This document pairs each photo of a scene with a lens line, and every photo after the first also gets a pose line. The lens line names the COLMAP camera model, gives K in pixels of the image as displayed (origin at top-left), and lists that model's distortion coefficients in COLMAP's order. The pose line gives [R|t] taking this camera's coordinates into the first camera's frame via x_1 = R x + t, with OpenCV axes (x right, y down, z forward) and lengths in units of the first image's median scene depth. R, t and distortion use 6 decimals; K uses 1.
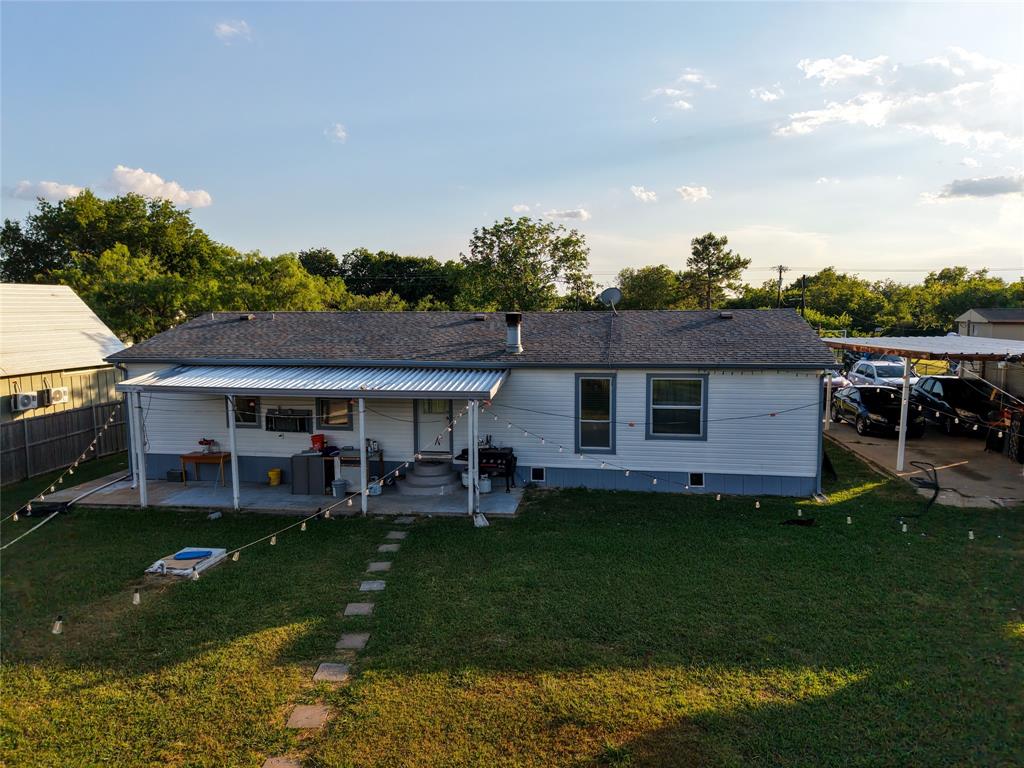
lens RADIAL K [[687.8, 0, 512.0], [0, 687.8, 384.0], [0, 0, 1]] dist [0.009124, -0.001829]
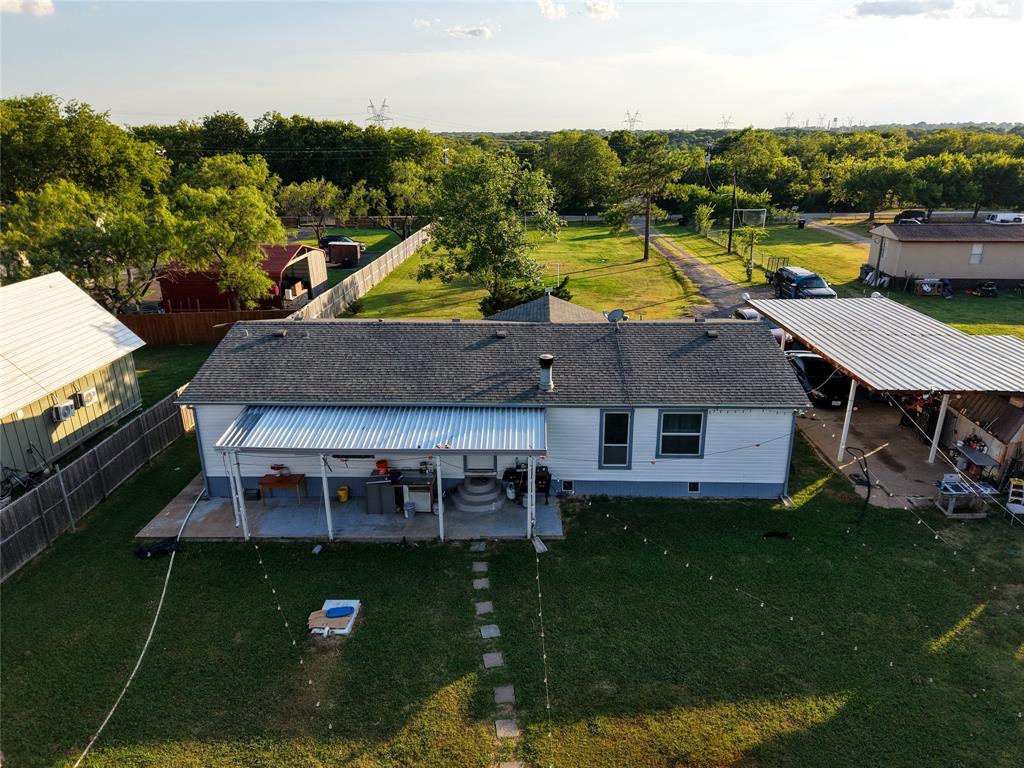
lens RADIAL K [[687.8, 0, 512.0], [0, 687.8, 384.0], [0, 0, 1]] dist [0.009124, -0.001829]
pose [[0.991375, -0.047266, 0.122233, -0.213432], [0.017709, 0.972457, 0.232409, -0.350089], [-0.129851, -0.228240, 0.964907, -0.144046]]
